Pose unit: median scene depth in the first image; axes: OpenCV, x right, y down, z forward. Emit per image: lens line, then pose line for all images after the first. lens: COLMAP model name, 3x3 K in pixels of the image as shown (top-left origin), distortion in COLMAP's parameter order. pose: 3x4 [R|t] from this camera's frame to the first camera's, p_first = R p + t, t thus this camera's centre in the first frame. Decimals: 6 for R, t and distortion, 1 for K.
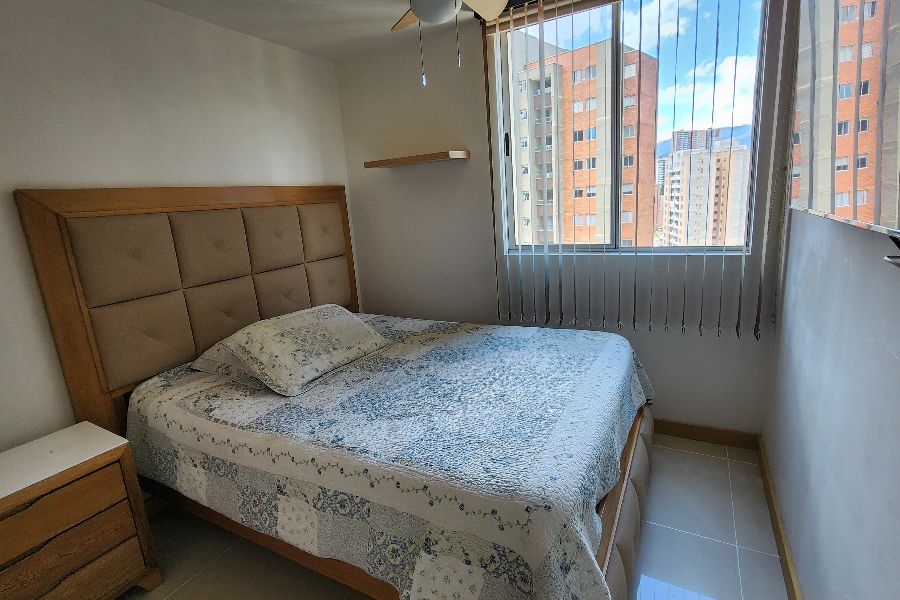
lens RADIAL K [[442.4, 0, 450.0], [0, 442.4, 300.0], [0, 0, 1]] dist [-0.002286, -0.000191]
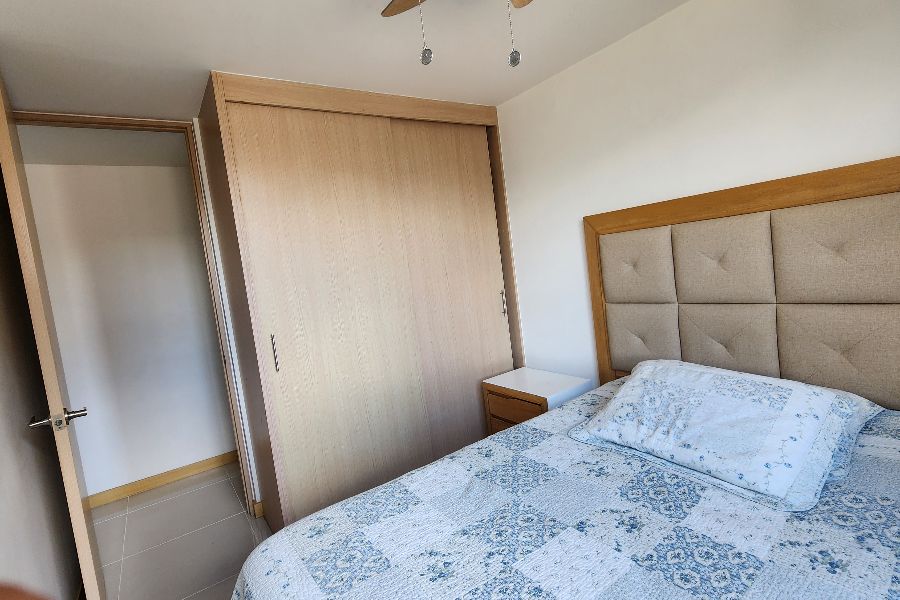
lens RADIAL K [[436.2, 0, 447.1], [0, 436.2, 296.1], [0, 0, 1]] dist [-0.002696, -0.000277]
pose [[-0.446895, 0.197375, -0.872541, 0.459447], [-0.030465, 0.971433, 0.235349, -0.252966], [0.894068, 0.131758, -0.428115, 0.966030]]
